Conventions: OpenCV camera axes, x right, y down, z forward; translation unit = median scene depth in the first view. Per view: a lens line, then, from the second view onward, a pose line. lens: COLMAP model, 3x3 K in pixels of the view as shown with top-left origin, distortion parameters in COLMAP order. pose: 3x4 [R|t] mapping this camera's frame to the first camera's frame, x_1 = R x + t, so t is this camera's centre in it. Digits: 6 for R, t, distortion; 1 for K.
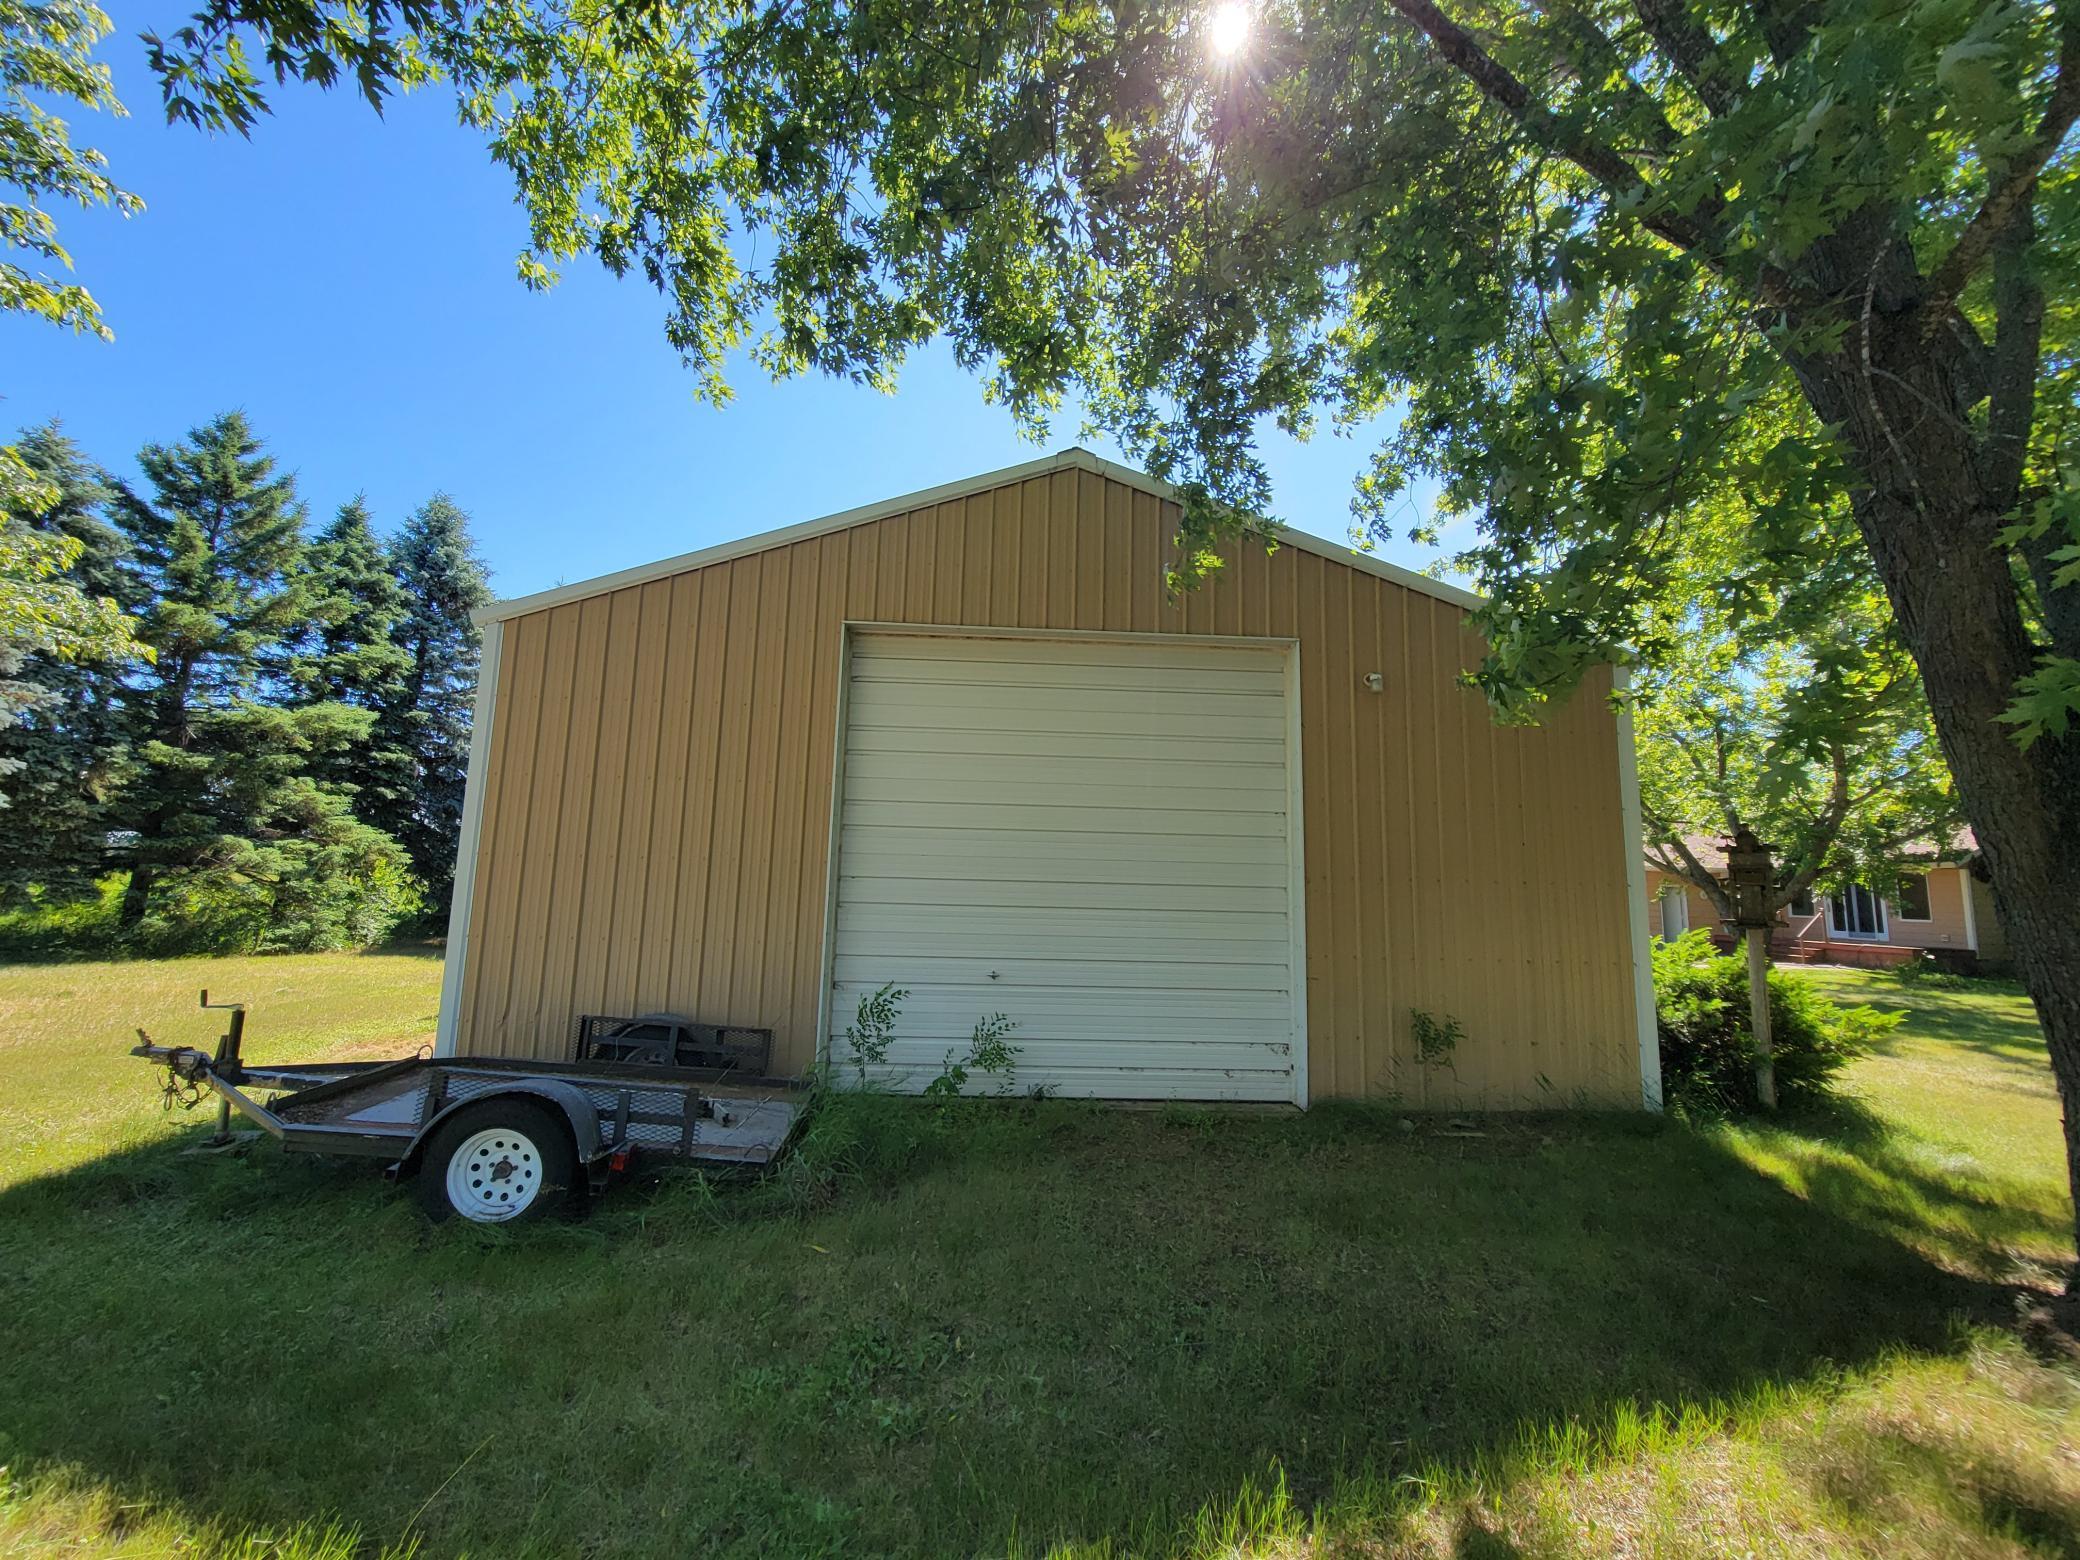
lens RADIAL K [[844.6, 0, 1039.1], [0, 844.6, 783.7], [0, 0, 1]] dist [-0.000049, -0.000269]
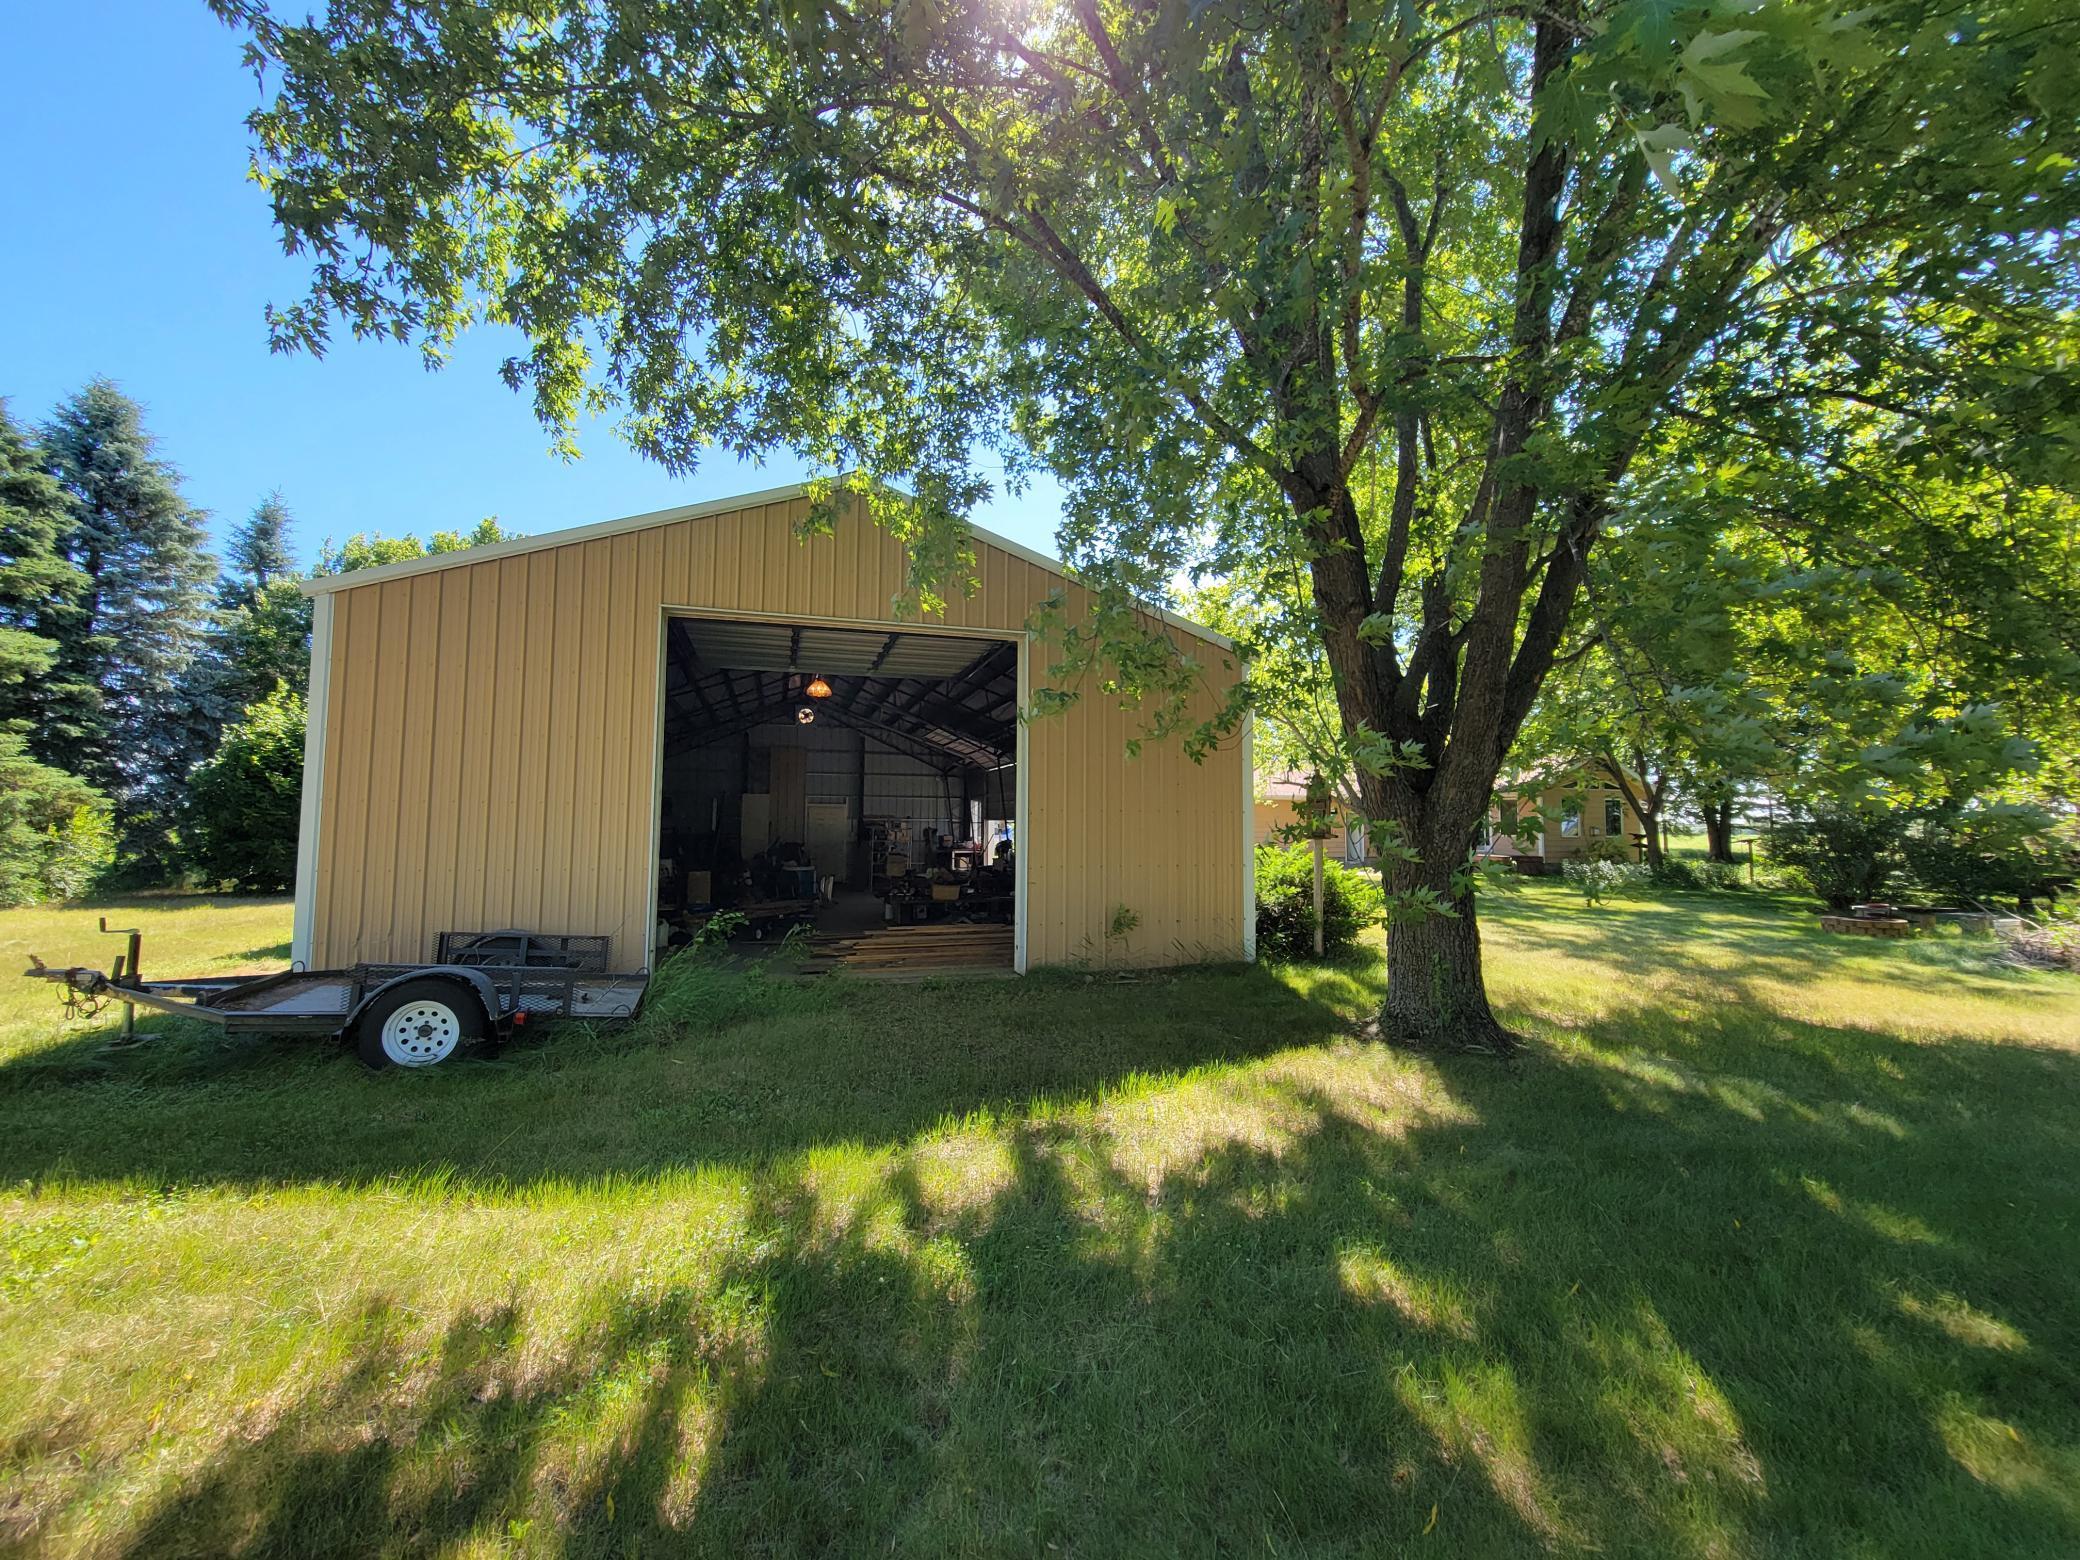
lens RADIAL K [[844.6, 0, 1025.8], [0, 844.6, 777.1], [0, 0, 1]] dist [-0.000049, -0.000269]
pose [[0.973192, -0.005970, 0.229919, -0.000972], [-0.009804, 0.997678, 0.067403, -0.033140], [-0.229787, -0.067851, 0.970873, -0.320746]]
